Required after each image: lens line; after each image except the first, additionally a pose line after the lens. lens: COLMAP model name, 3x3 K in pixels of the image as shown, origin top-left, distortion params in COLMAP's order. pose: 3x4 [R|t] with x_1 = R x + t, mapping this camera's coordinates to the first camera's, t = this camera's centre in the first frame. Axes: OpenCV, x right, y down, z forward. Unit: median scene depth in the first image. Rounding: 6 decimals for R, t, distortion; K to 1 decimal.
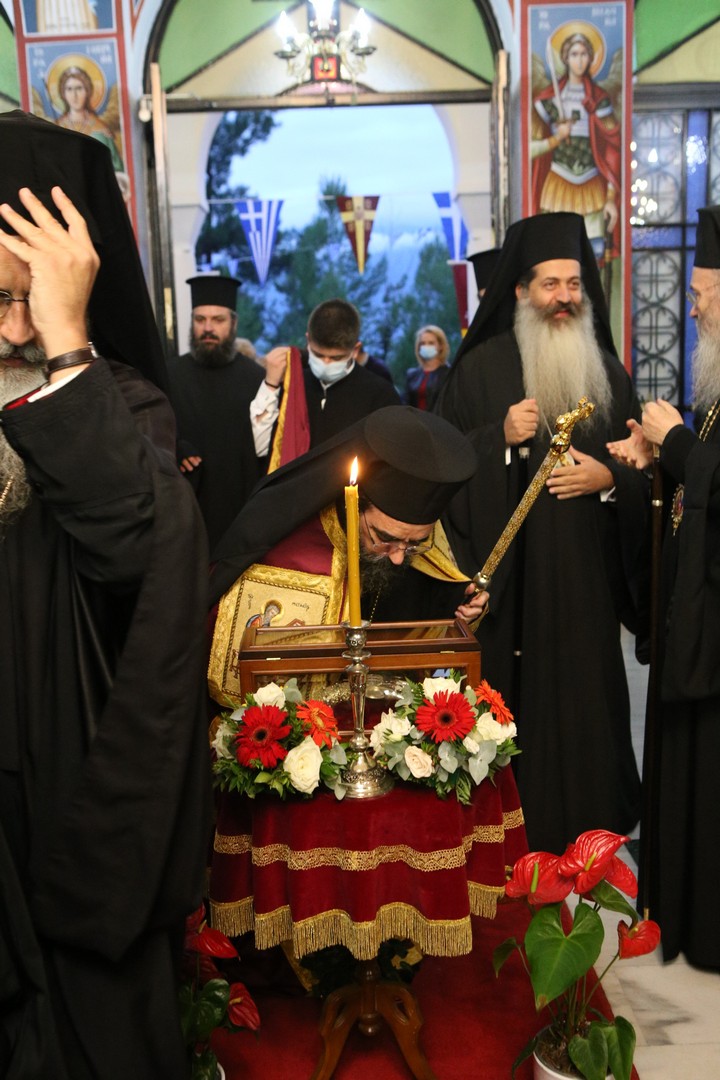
lens RADIAL K [[1077.4, 0, 354.3], [0, 1077.4, 534.6], [0, 0, 1]] dist [-0.043900, 0.105561]
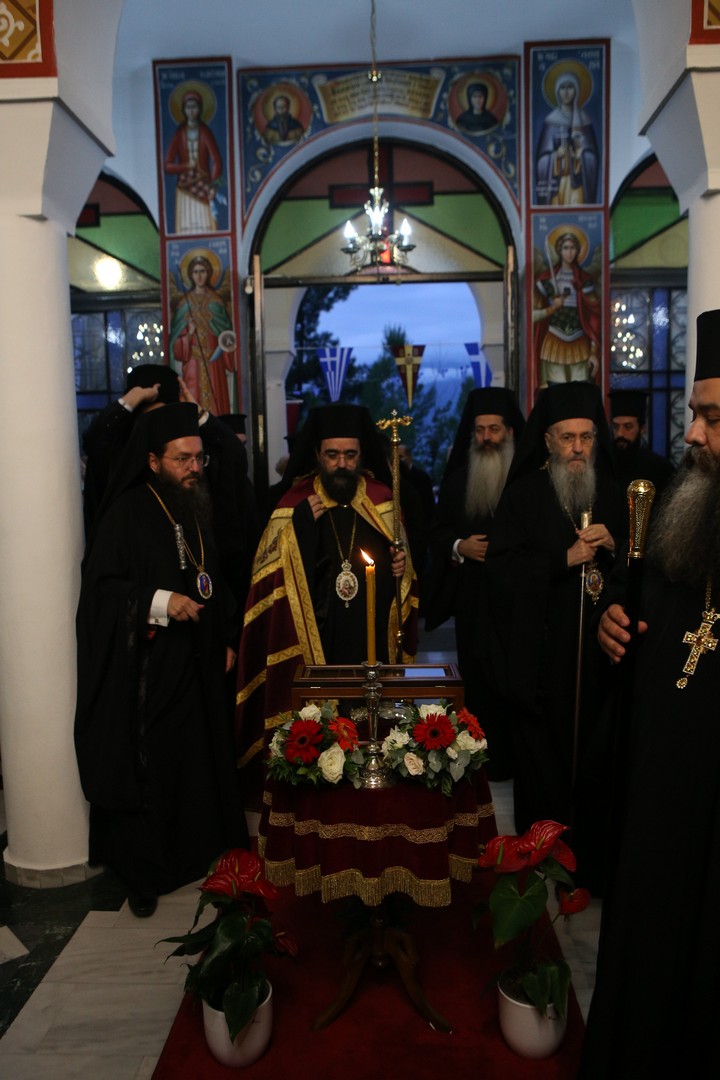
lens RADIAL K [[847.0, 0, 360.0], [0, 847.0, 540.0], [0, 0, 1]] dist [-0.048444, 0.009168]
pose [[0.998011, 0.020938, -0.059464, 0.017133], [-0.025139, 0.997173, -0.070809, 0.000203], [0.057813, 0.072163, 0.995716, -0.041221]]
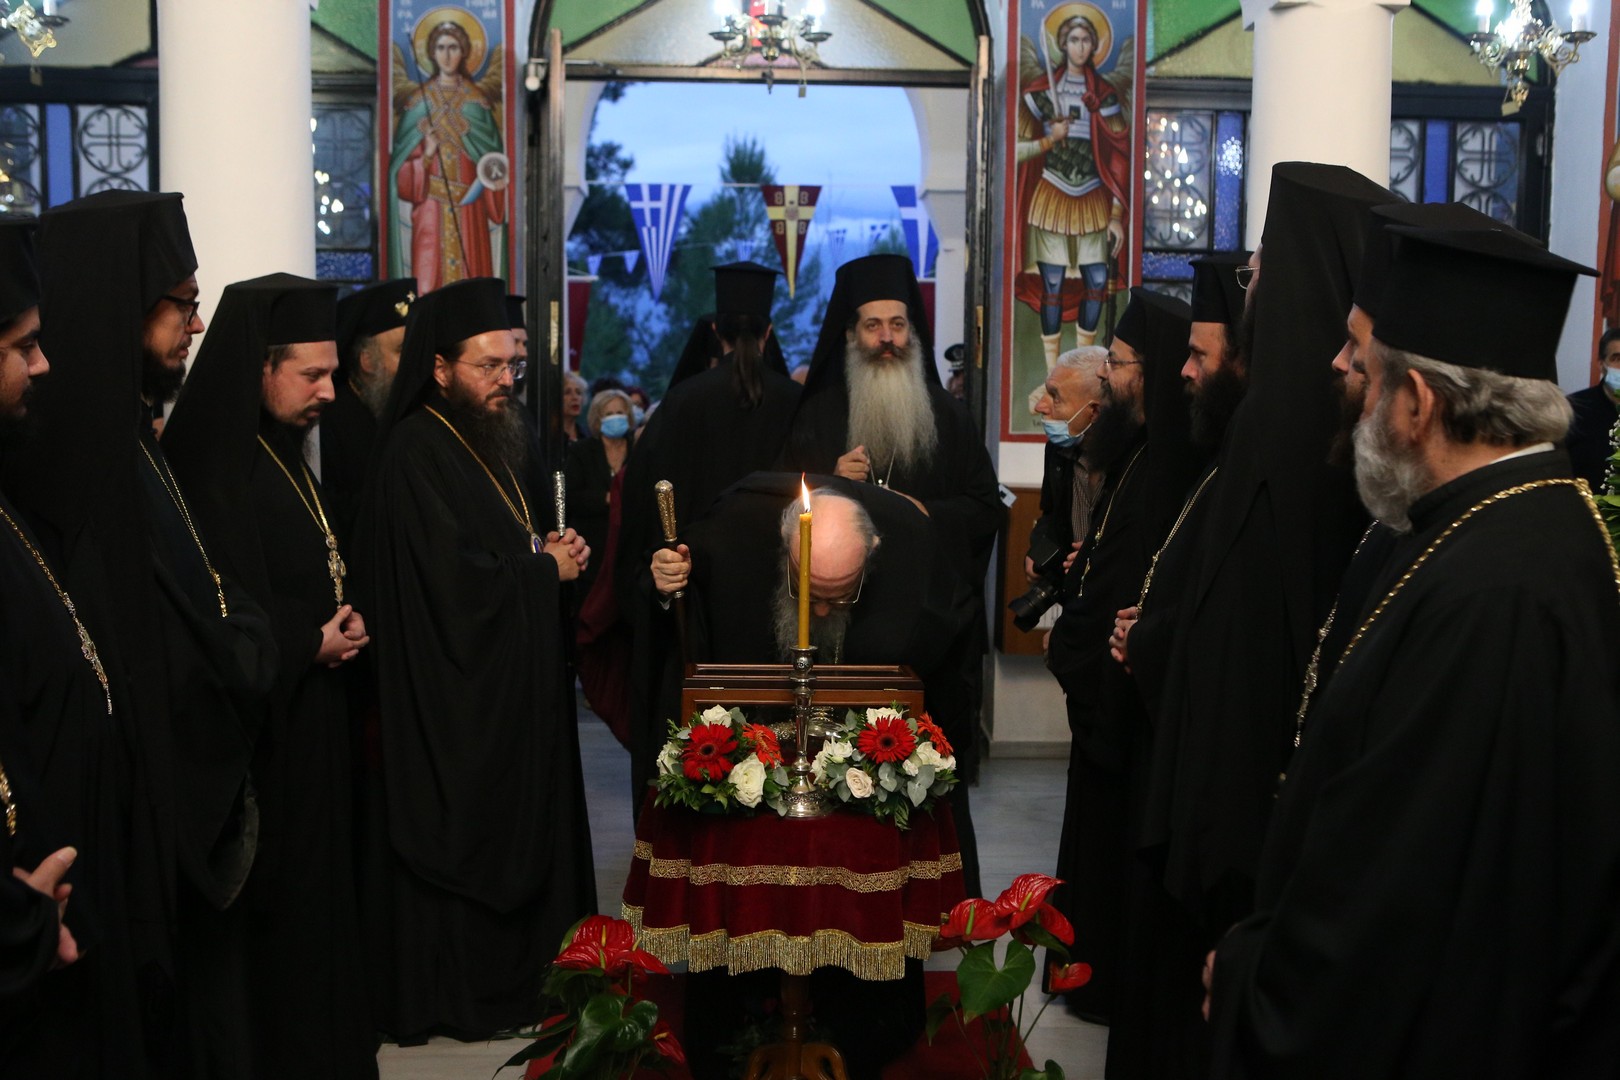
lens RADIAL K [[1703.0, 0, 811.4], [0, 1703.0, 519.5], [0, 0, 1]] dist [-0.011908, -0.003213]
pose [[0.998433, 0.044874, 0.033436, -0.018141], [-0.041438, 0.994402, -0.097196, 0.042281], [-0.037611, 0.095658, 0.994703, -0.226973]]
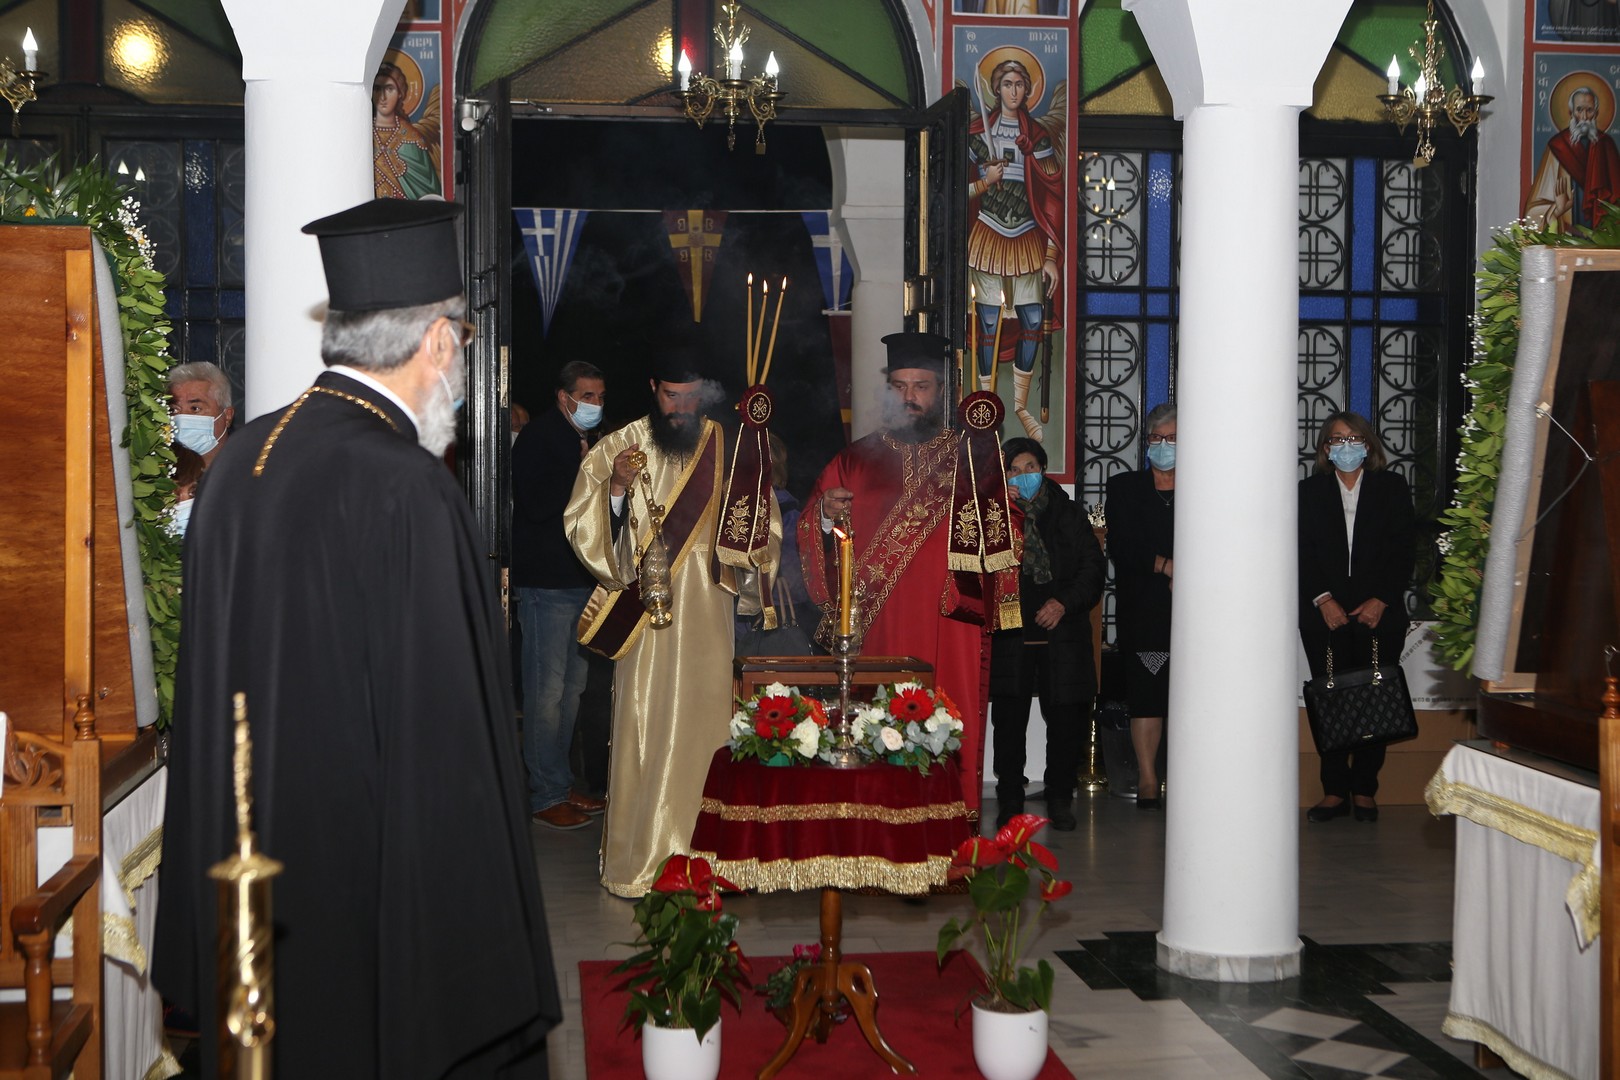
lens RADIAL K [[2213.7, 0, 810.0], [0, 2213.7, 540.0], [0, 0, 1]] dist [0.006768, 0.033282]
pose [[0.992438, 0.035344, 0.117549, -0.129071], [-0.020492, 0.991915, -0.125235, 0.109406], [-0.121025, 0.121879, 0.985139, -0.595298]]
